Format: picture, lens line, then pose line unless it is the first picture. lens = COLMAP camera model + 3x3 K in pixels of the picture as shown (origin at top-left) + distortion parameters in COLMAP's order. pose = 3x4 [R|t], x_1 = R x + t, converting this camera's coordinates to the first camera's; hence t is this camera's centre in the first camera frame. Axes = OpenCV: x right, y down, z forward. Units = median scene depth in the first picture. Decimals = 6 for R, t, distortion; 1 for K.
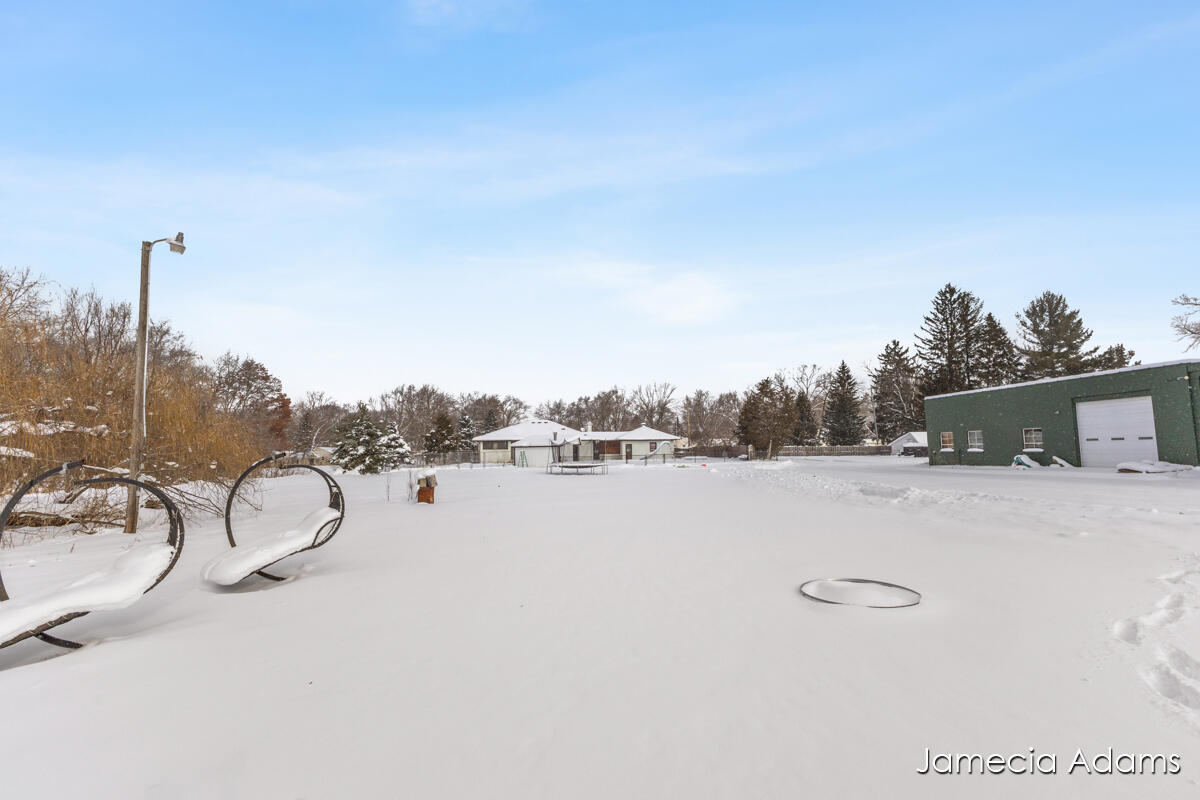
lens RADIAL K [[550.2, 0, 600.0], [0, 550.2, 400.0], [0, 0, 1]] dist [-0.000114, 0.000006]
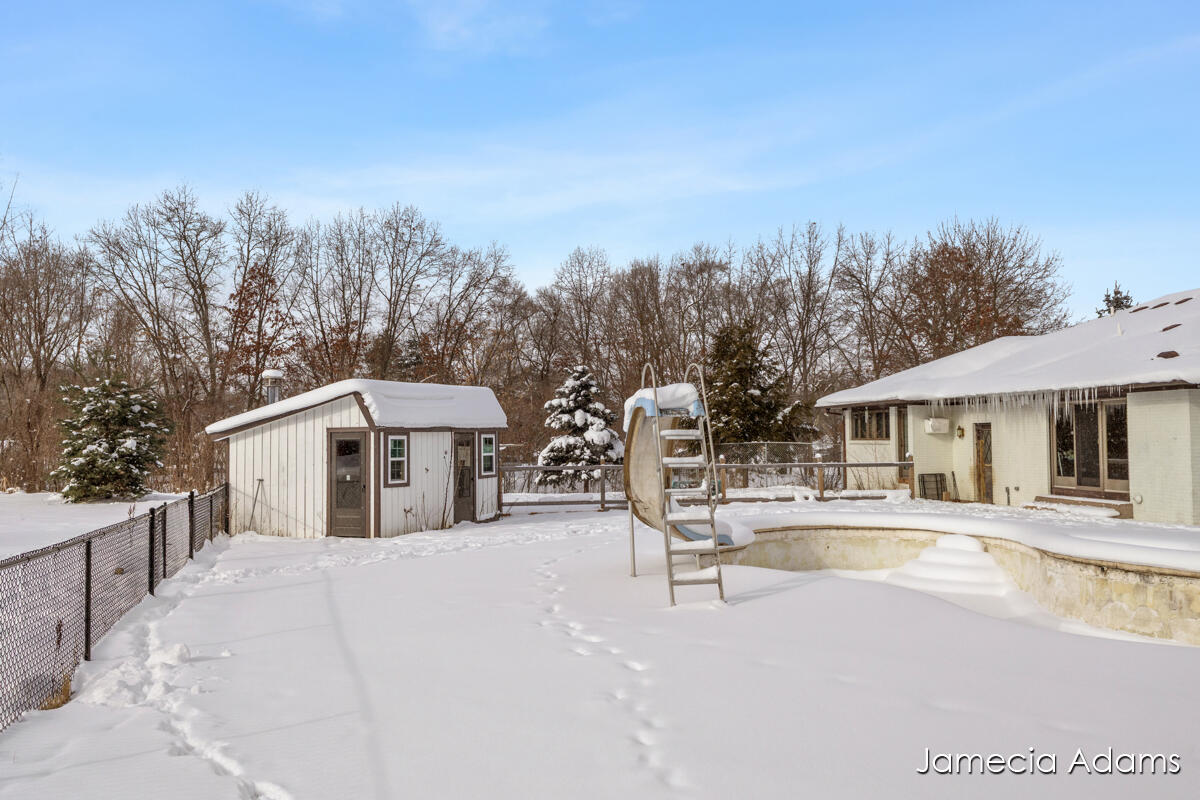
lens RADIAL K [[964.5, 0, 600.0], [0, 964.5, 400.0], [0, 0, 1]] dist [0.001374, -0.010871]
pose [[0.066478, -0.031044, -0.997305, 0.220329], [0.091960, 0.995452, -0.024857, 0.065728], [0.993541, -0.090060, 0.069030, 0.781795]]
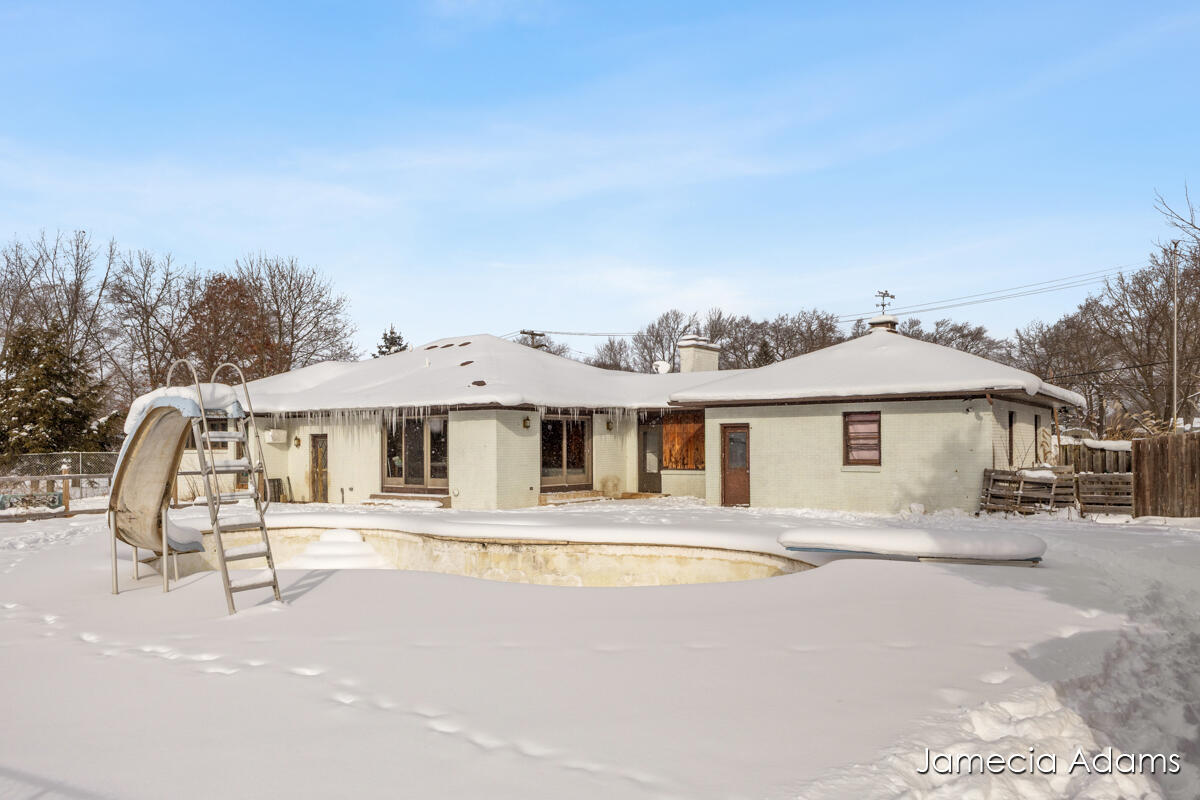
lens RADIAL K [[838.3, 0, 598.0], [0, 838.3, 436.7], [0, 0, 1]] dist [0.019759, -0.001062]
pose [[0.760155, -0.003794, -0.649731, 0.200178], [0.057417, 0.996463, 0.061357, 0.064333], [0.647200, -0.083946, 0.757684, 0.751707]]
